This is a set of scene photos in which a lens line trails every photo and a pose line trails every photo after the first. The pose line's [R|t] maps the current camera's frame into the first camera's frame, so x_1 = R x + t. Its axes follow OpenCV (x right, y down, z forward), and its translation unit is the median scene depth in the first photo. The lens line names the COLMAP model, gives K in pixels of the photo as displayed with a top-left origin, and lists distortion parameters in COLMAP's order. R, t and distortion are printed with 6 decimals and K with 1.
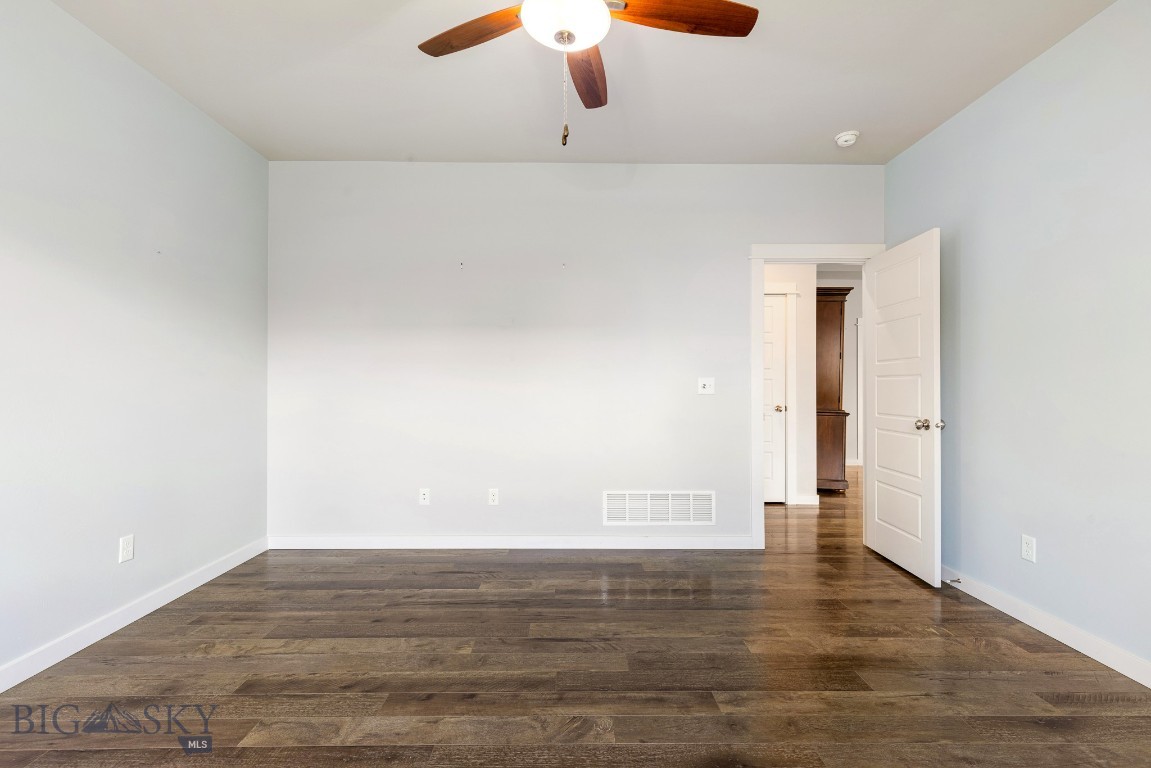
lens RADIAL K [[518.9, 0, 578.3], [0, 518.9, 383.5], [0, 0, 1]] dist [0.008114, -0.000287]
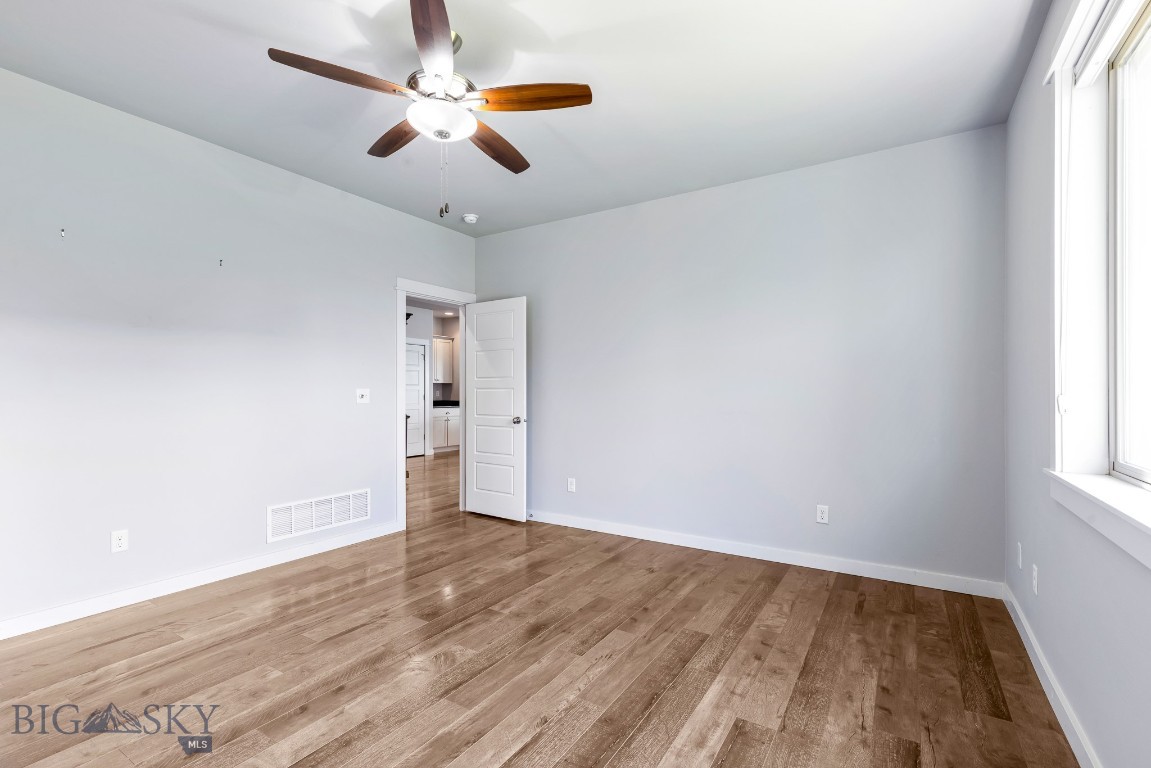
lens RADIAL K [[518.9, 0, 578.3], [0, 518.9, 383.5], [0, 0, 1]] dist [0.008114, -0.000287]
pose [[0.543045, 0.012973, 0.839603, -0.580540], [-0.004382, 0.999911, -0.012615, -0.013062], [-0.839692, 0.003171, 0.543054, -0.000508]]
